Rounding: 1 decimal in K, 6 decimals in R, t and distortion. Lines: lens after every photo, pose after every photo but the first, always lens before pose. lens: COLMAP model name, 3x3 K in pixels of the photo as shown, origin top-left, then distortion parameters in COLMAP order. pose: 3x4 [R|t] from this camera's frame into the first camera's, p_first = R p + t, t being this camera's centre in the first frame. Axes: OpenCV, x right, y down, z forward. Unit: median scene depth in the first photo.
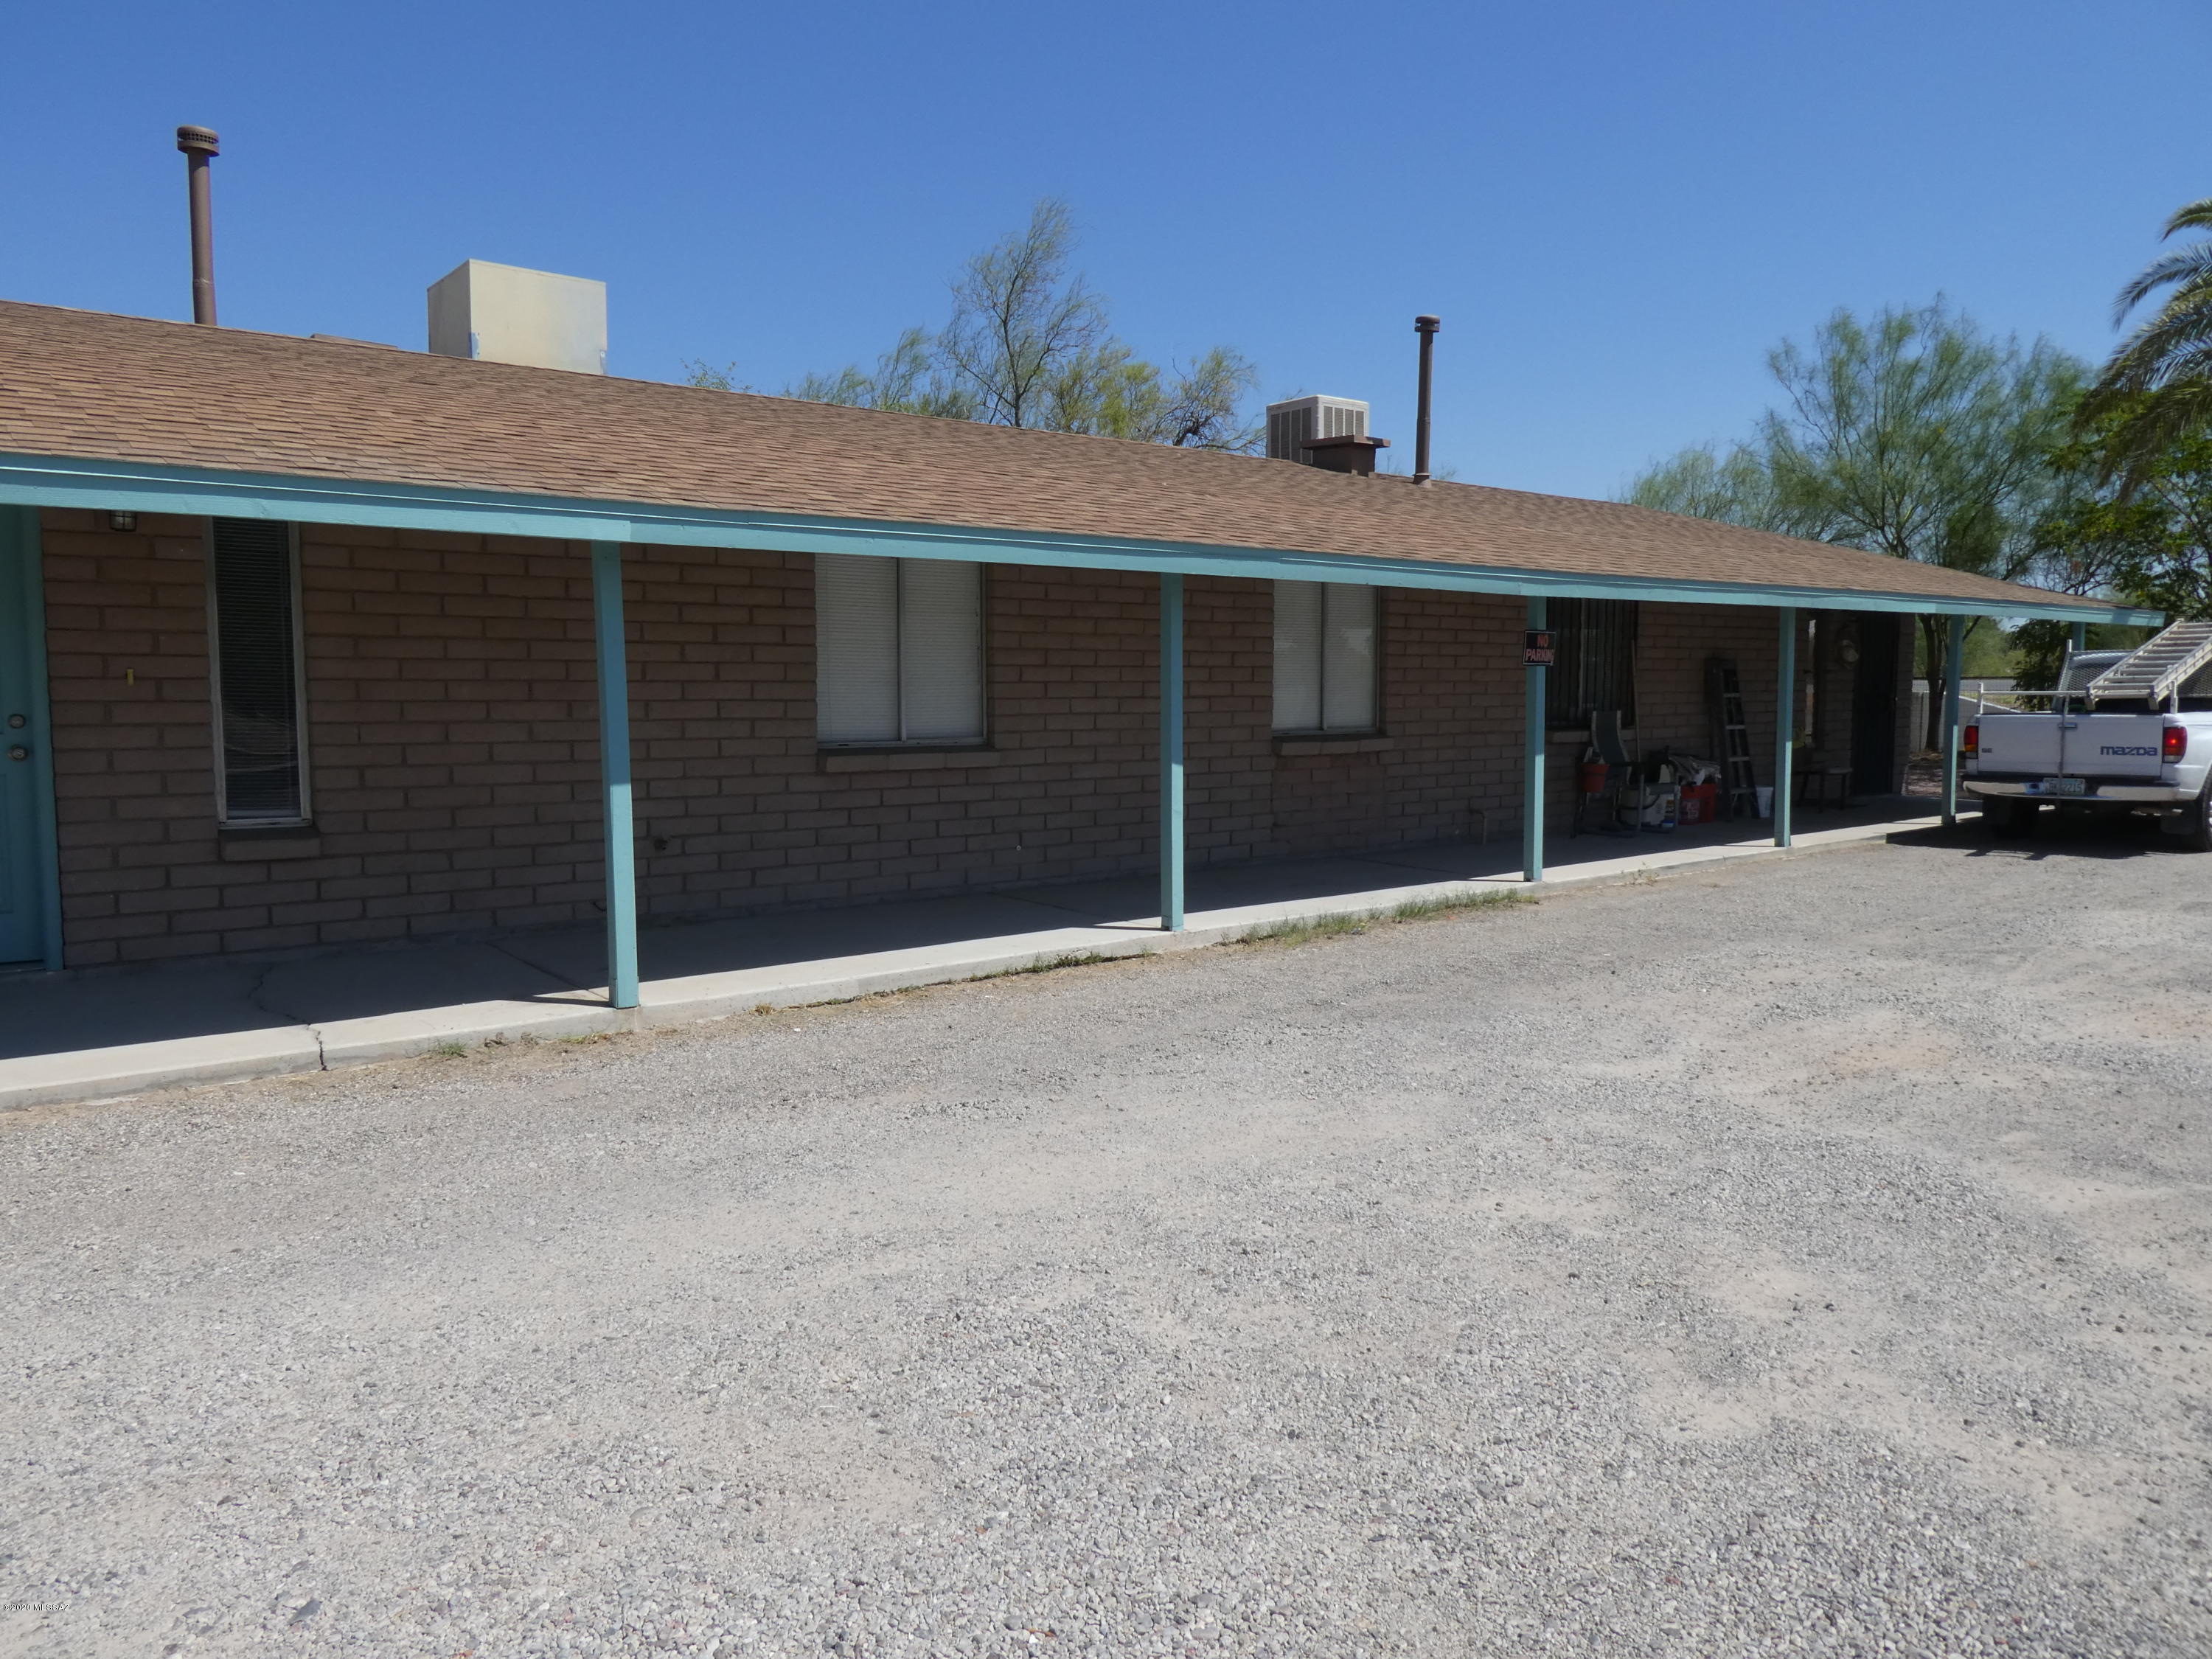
lens RADIAL K [[1589.0, 0, 1106.0], [0, 1589.0, 829.5], [0, 0, 1]] dist [-0.000122, 0.001678]
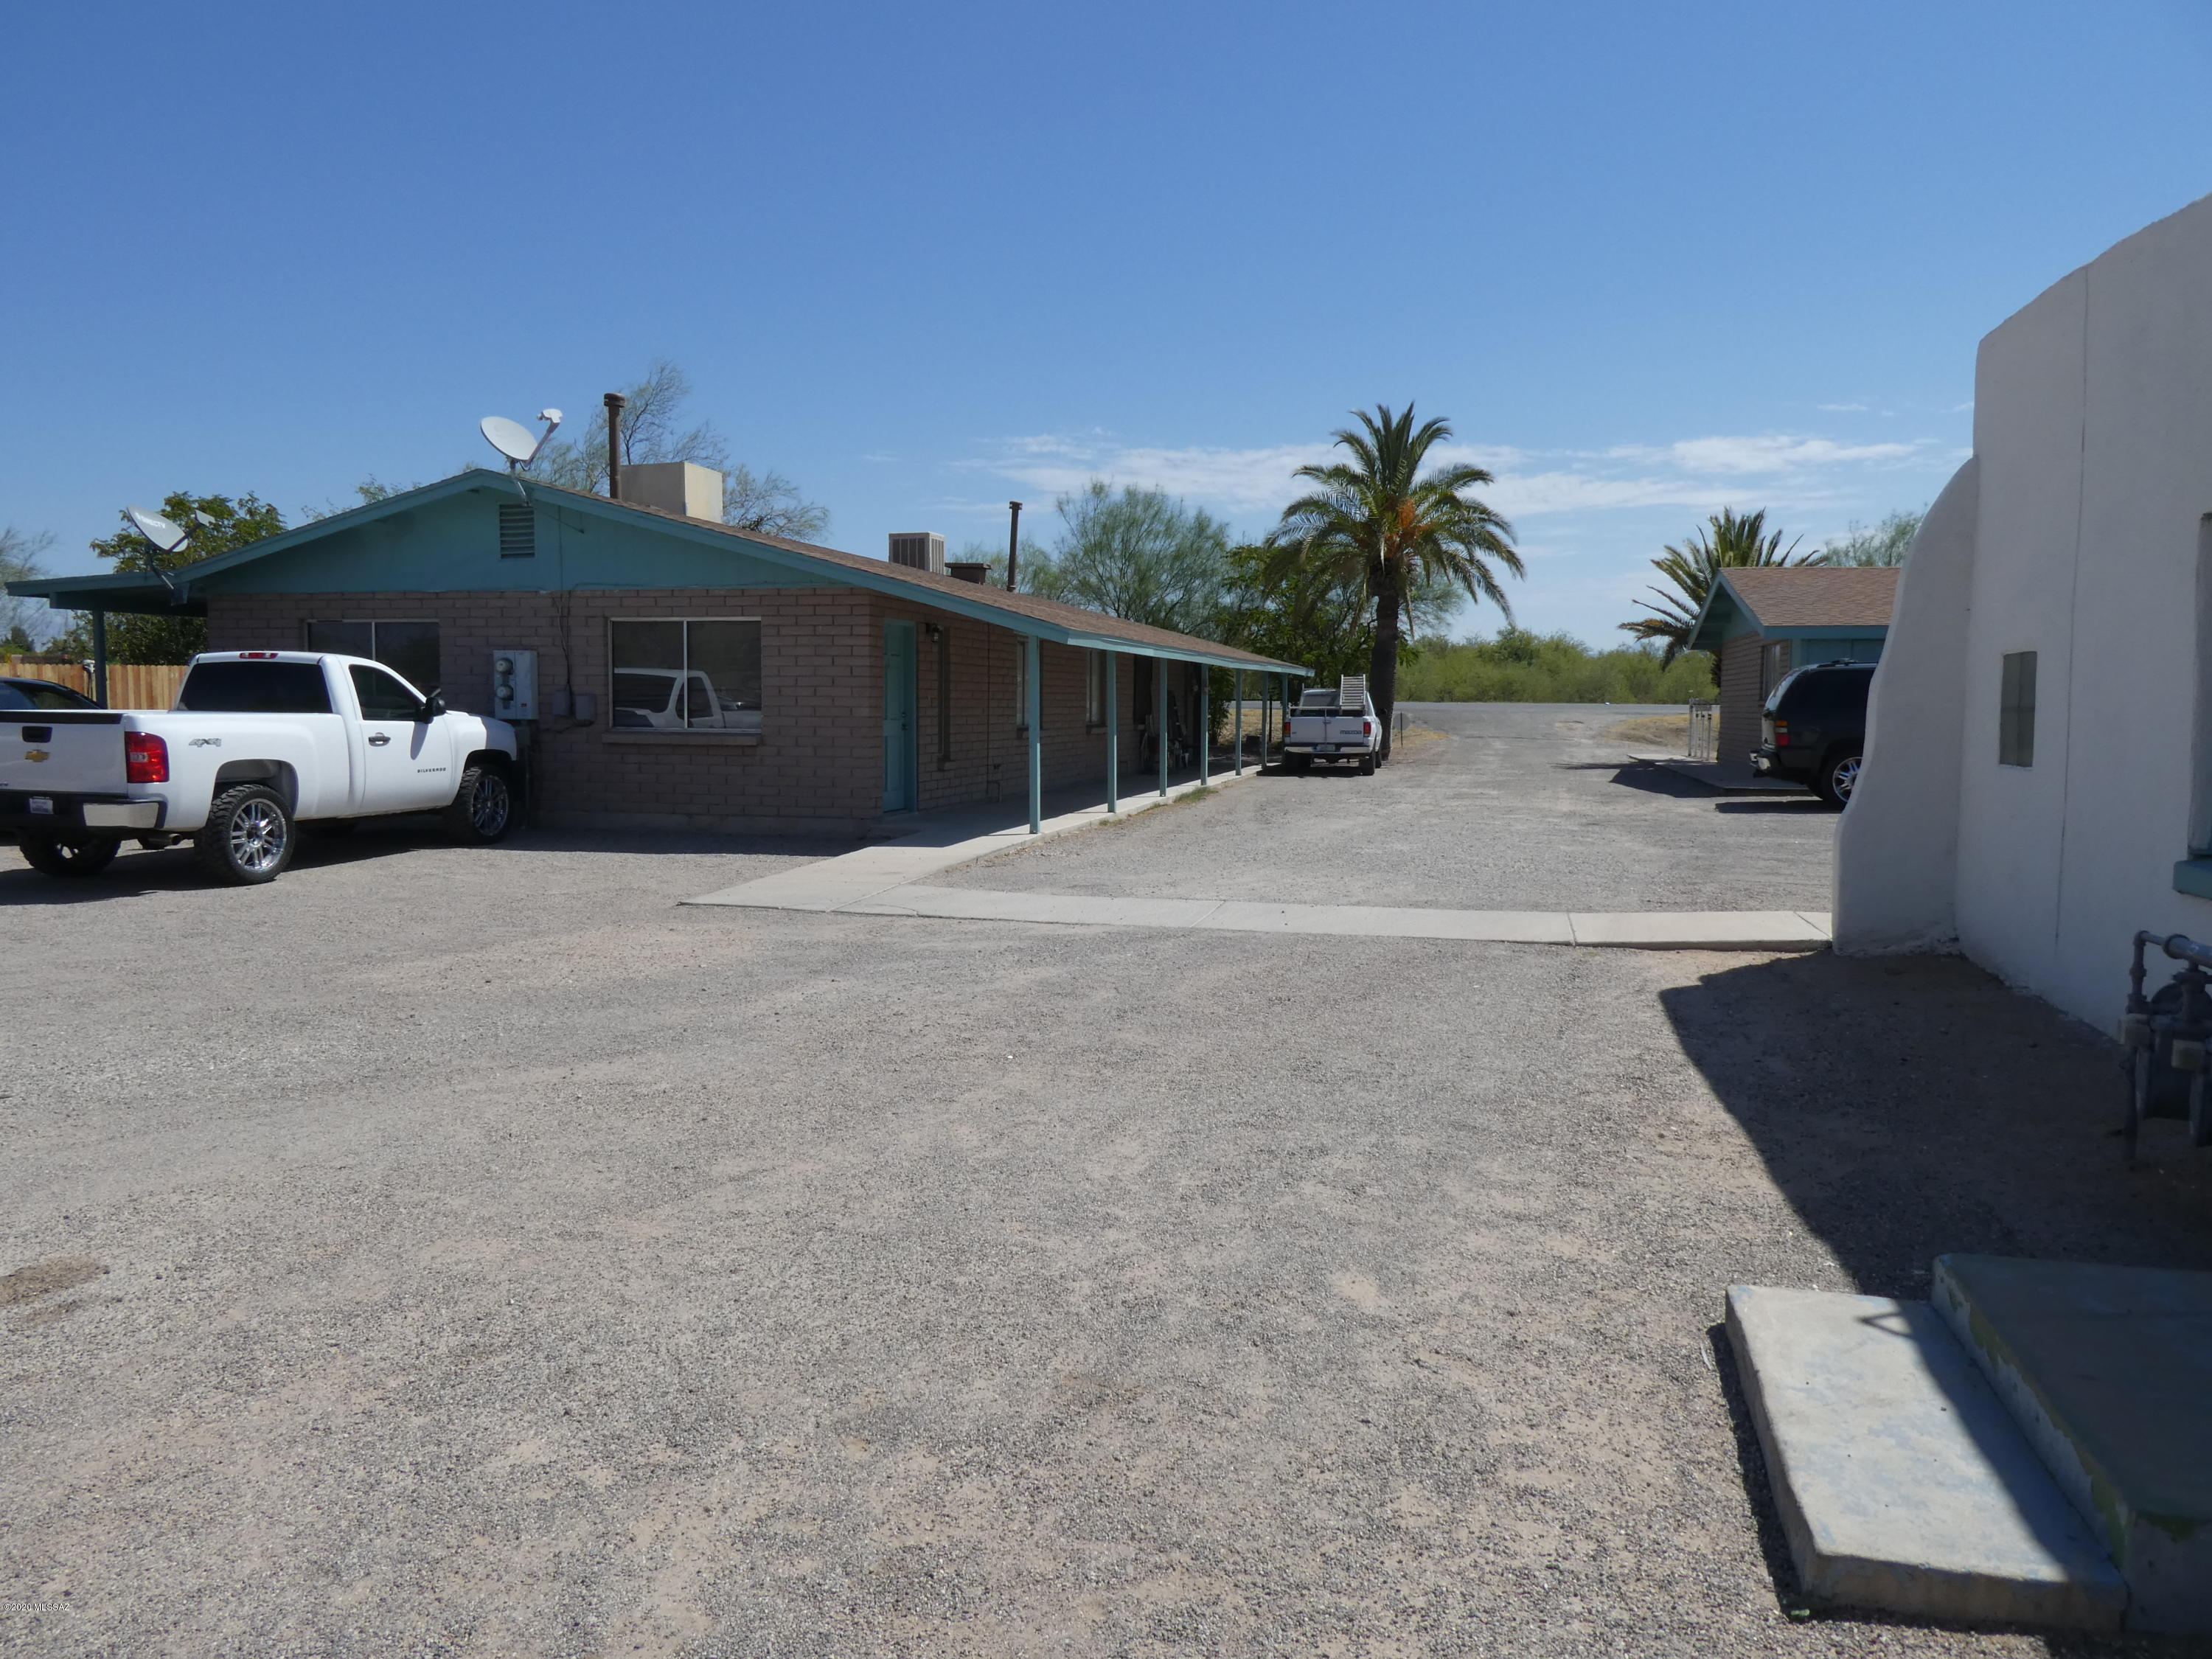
lens RADIAL K [[1589.0, 0, 1106.0], [0, 1589.0, 829.5], [0, 0, 1]] dist [-0.000122, 0.001678]
pose [[0.802957, -0.048487, 0.594062, -0.815972], [0.050944, 0.998621, 0.012649, 0.035854], [-0.593856, 0.020107, 0.804320, -0.520667]]
